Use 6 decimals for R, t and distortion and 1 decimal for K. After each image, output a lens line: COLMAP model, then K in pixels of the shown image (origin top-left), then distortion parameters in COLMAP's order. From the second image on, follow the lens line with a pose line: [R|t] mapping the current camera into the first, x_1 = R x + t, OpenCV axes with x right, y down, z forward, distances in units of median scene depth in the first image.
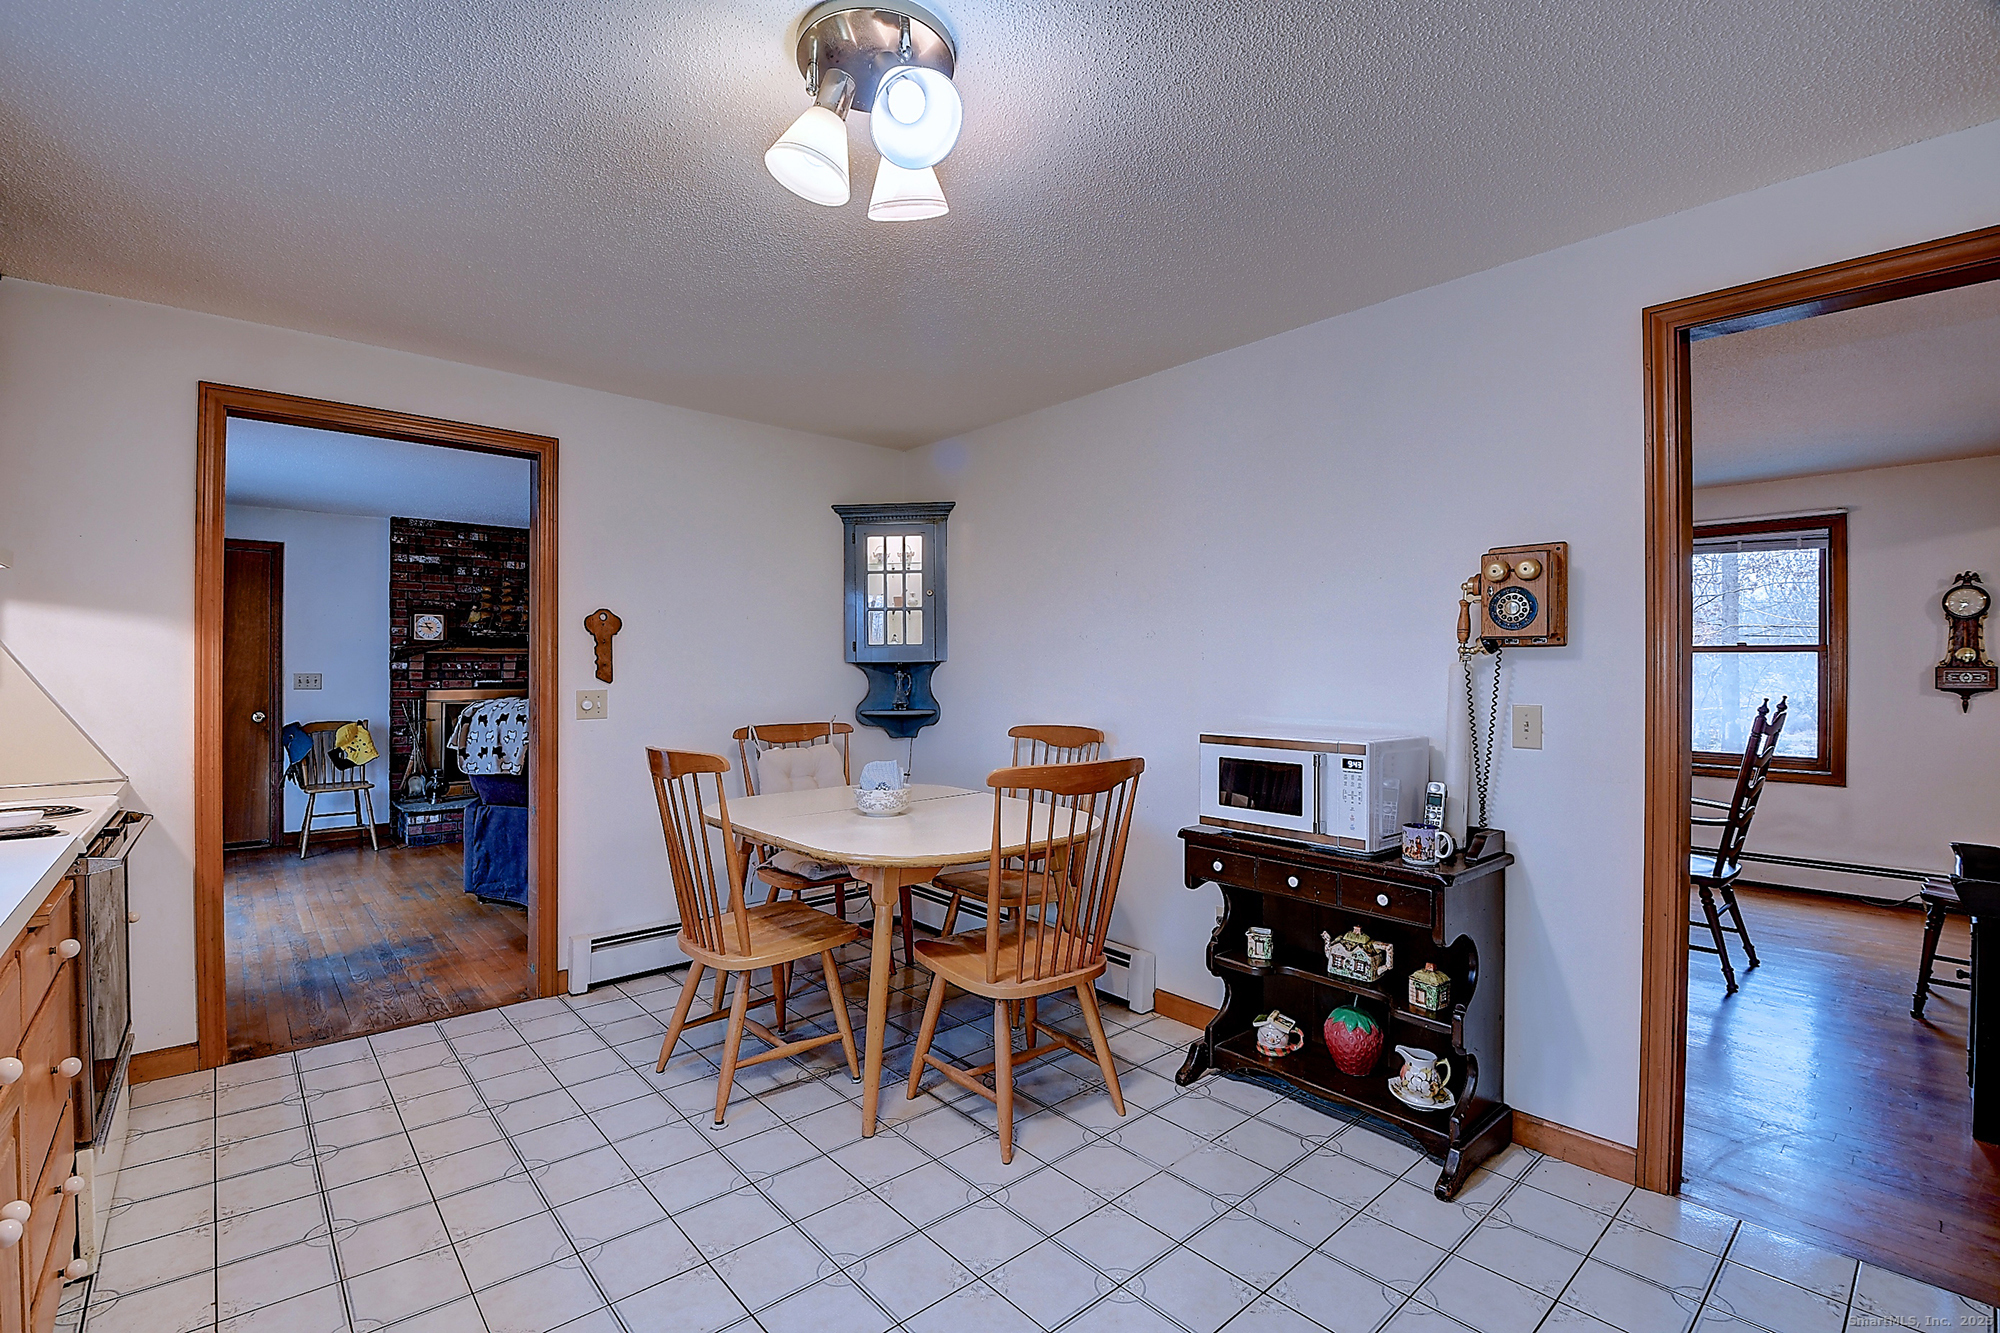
lens RADIAL K [[890.3, 0, 997.9], [0, 890.3, 674.4], [0, 0, 1]] dist [0.008218, -0.011040]
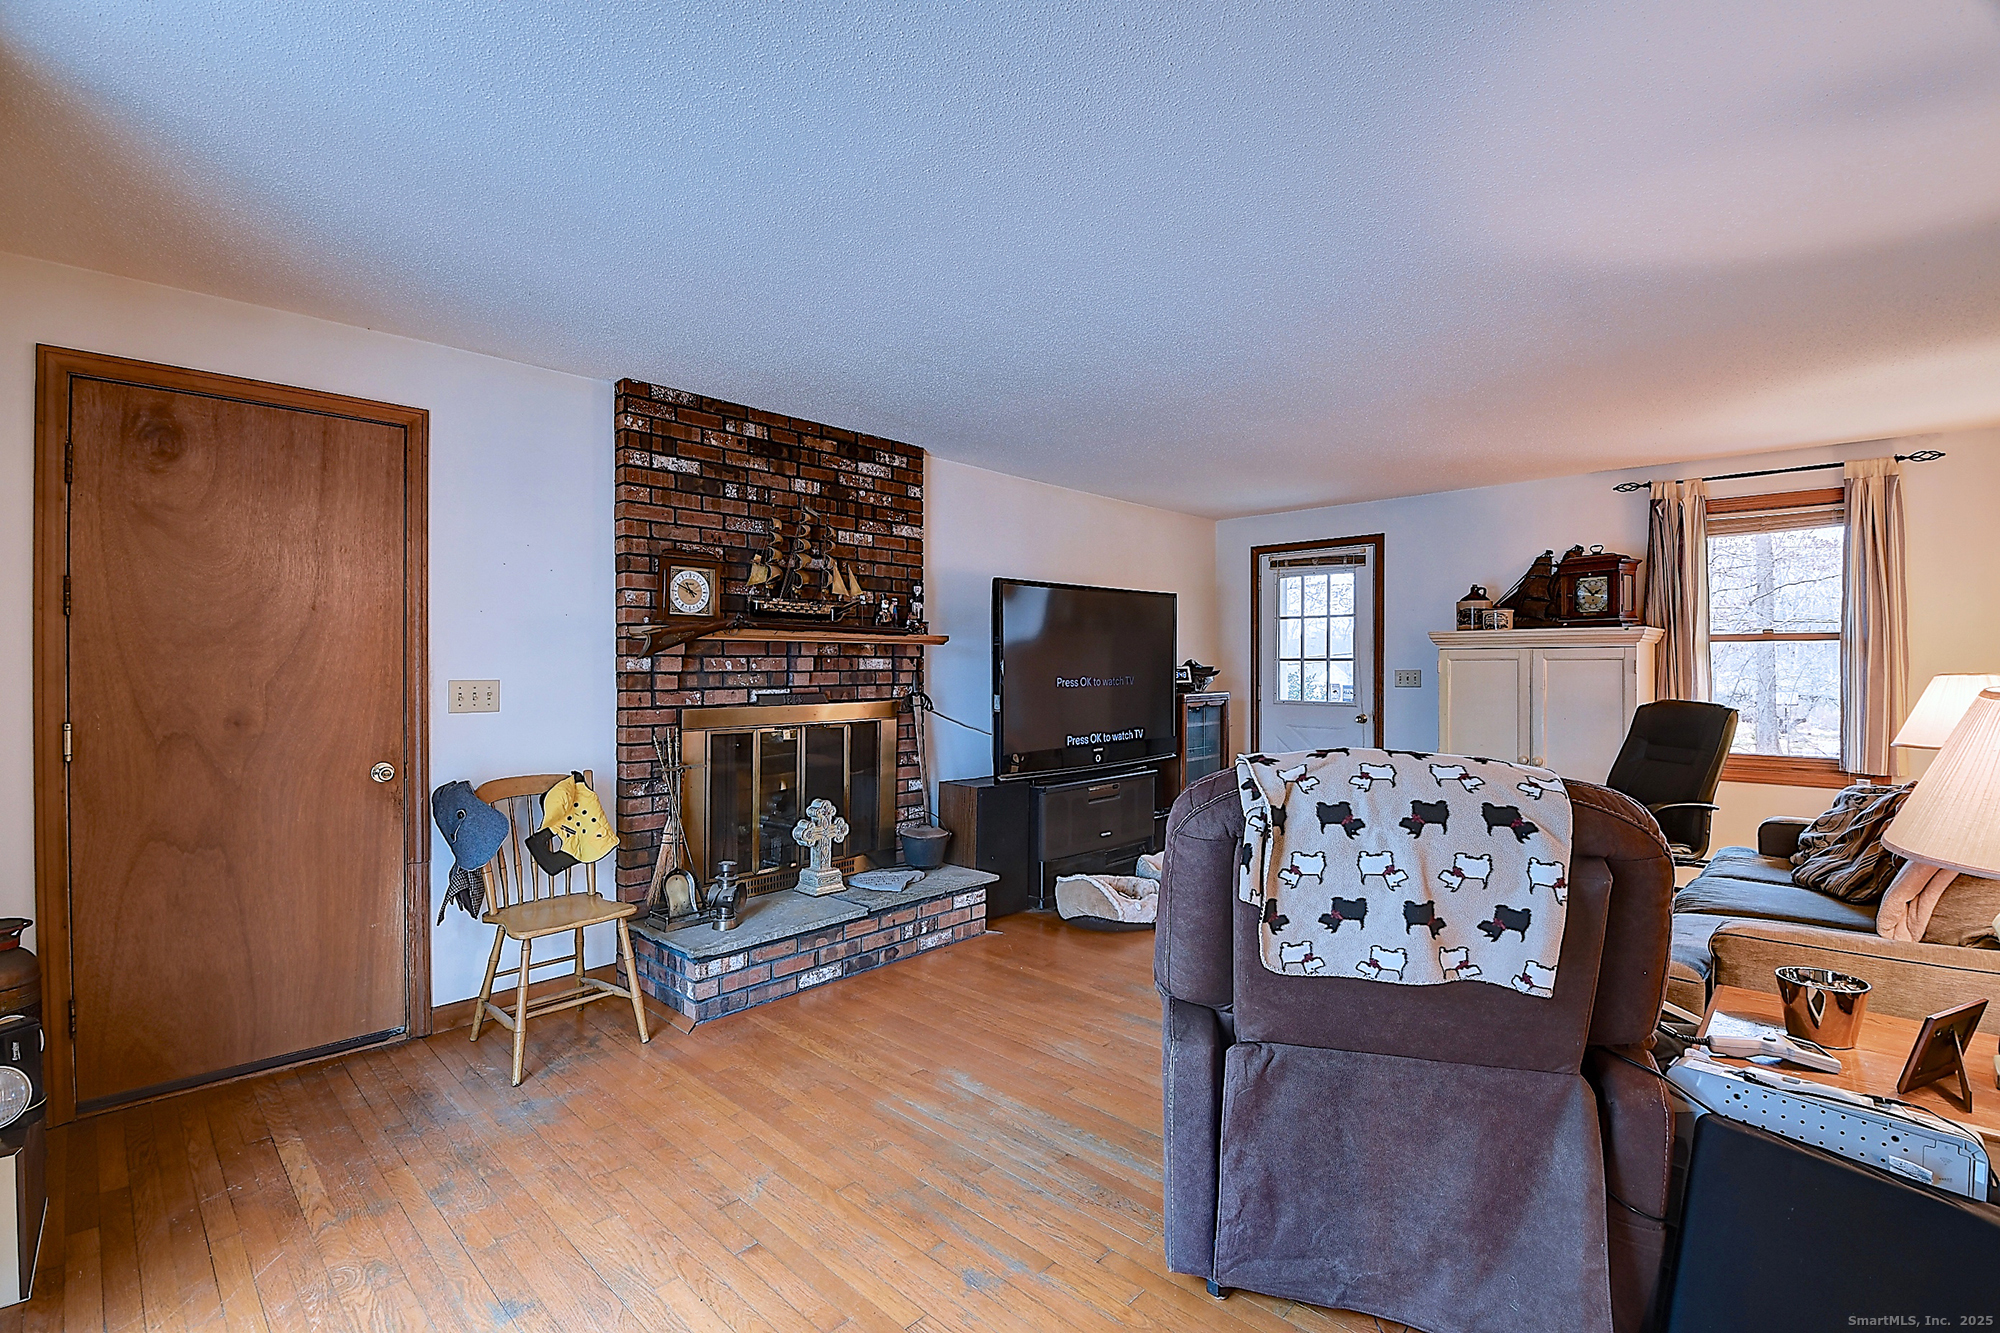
lens RADIAL K [[890.3, 0, 1011.4], [0, 890.3, 665.6], [0, 0, 1]] dist [0.008218, -0.011040]
pose [[0.994596, -0.006925, 0.103585, -0.508981], [0.007087, 0.999974, -0.001187, -0.006691], [-0.103574, 0.001915, 0.994620, 0.457237]]
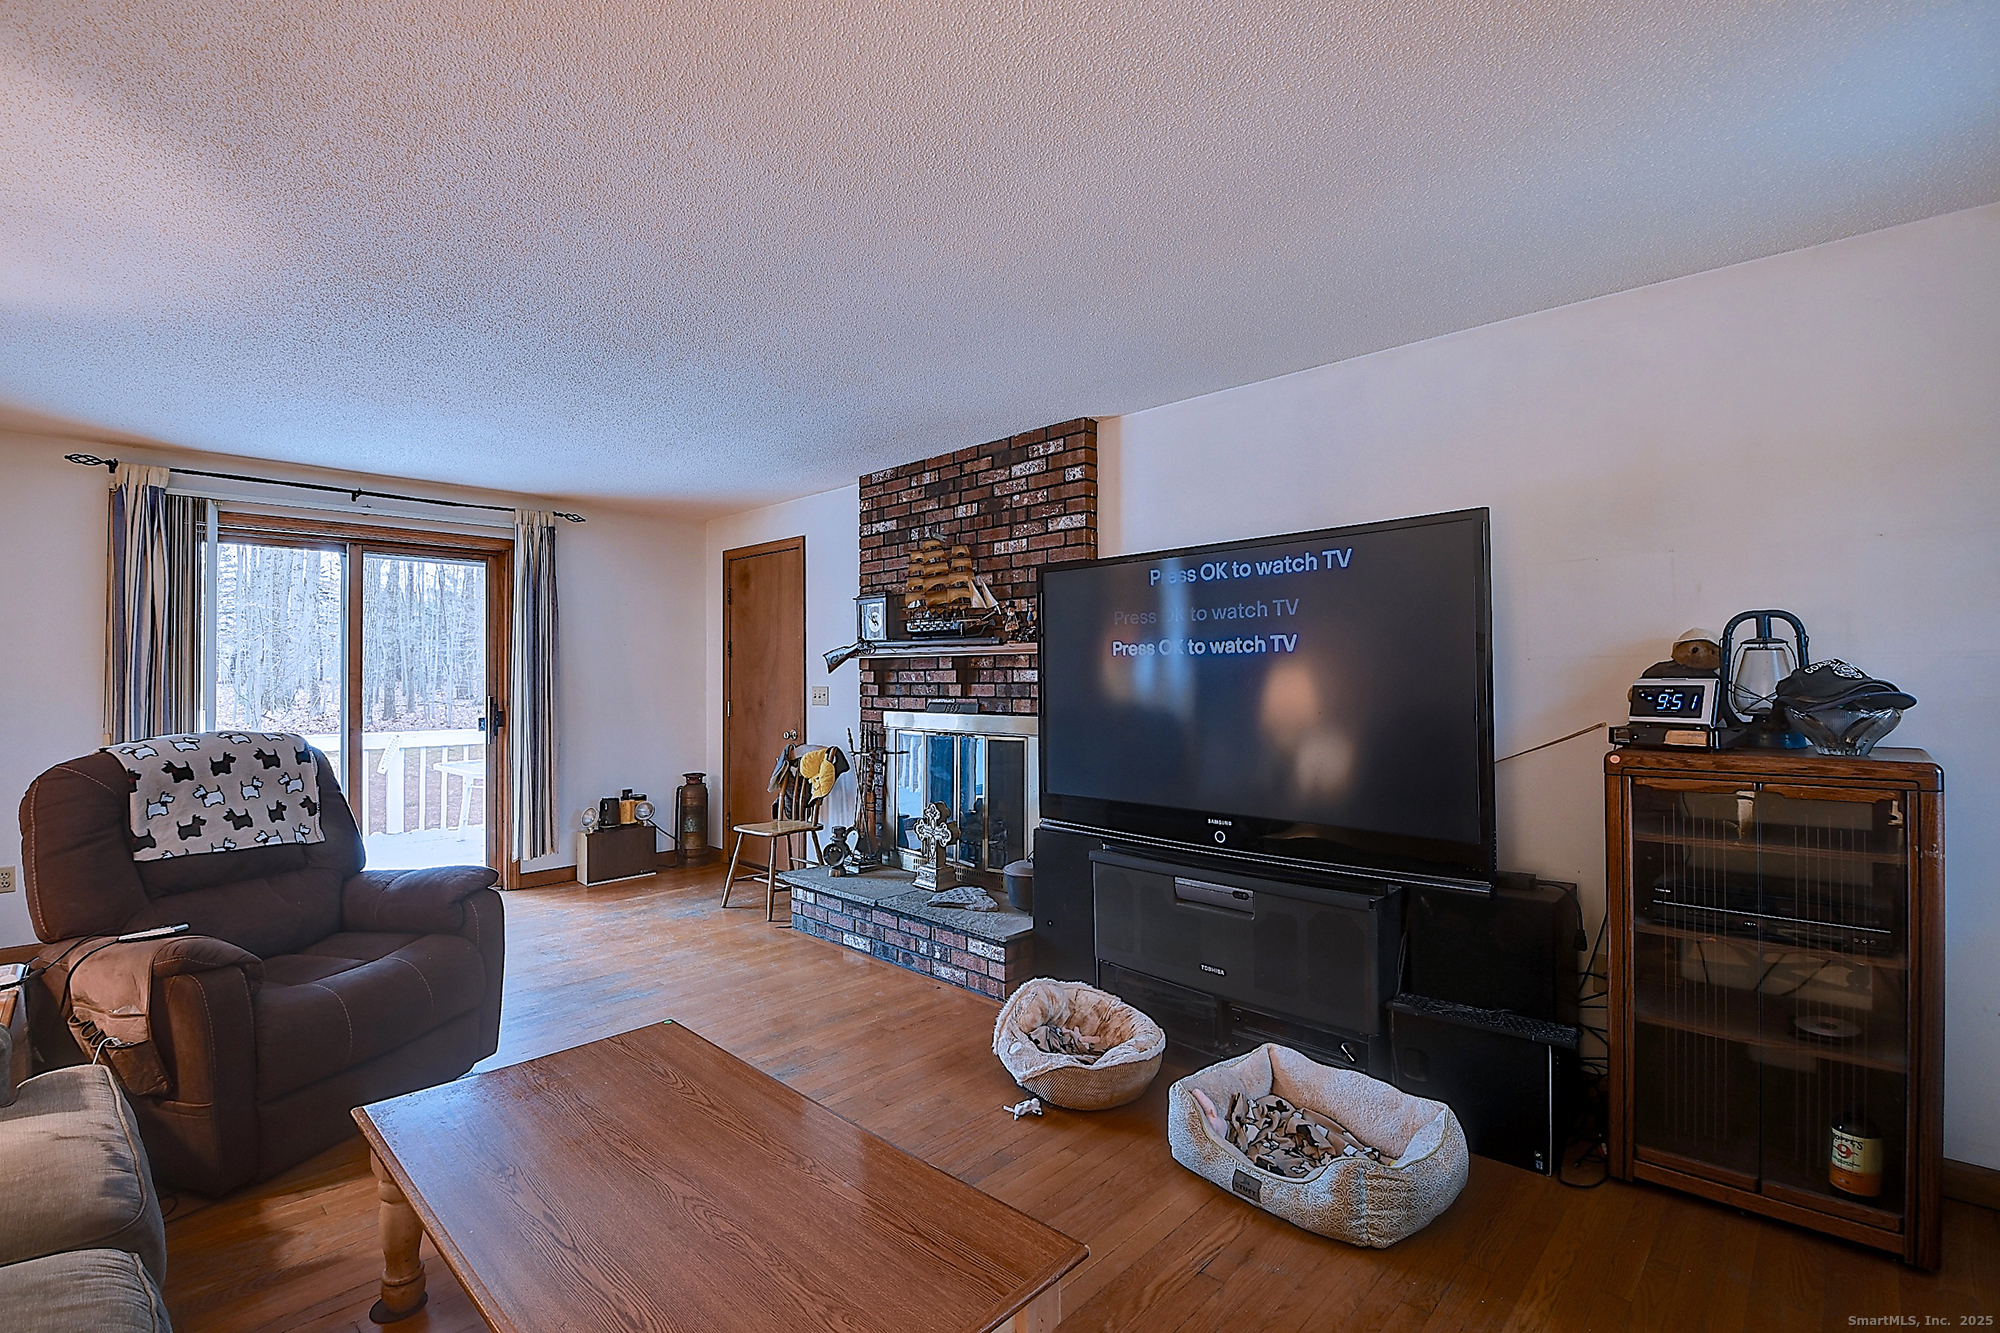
lens RADIAL K [[890.3, 0, 984.7], [0, 890.3, 670.8], [0, 0, 1]] dist [0.008218, -0.011040]
pose [[0.074475, -0.014390, -0.997119, 0.067266], [-0.001787, 0.999892, -0.014564, -0.004016], [0.997221, 0.002866, 0.074442, 1.045927]]
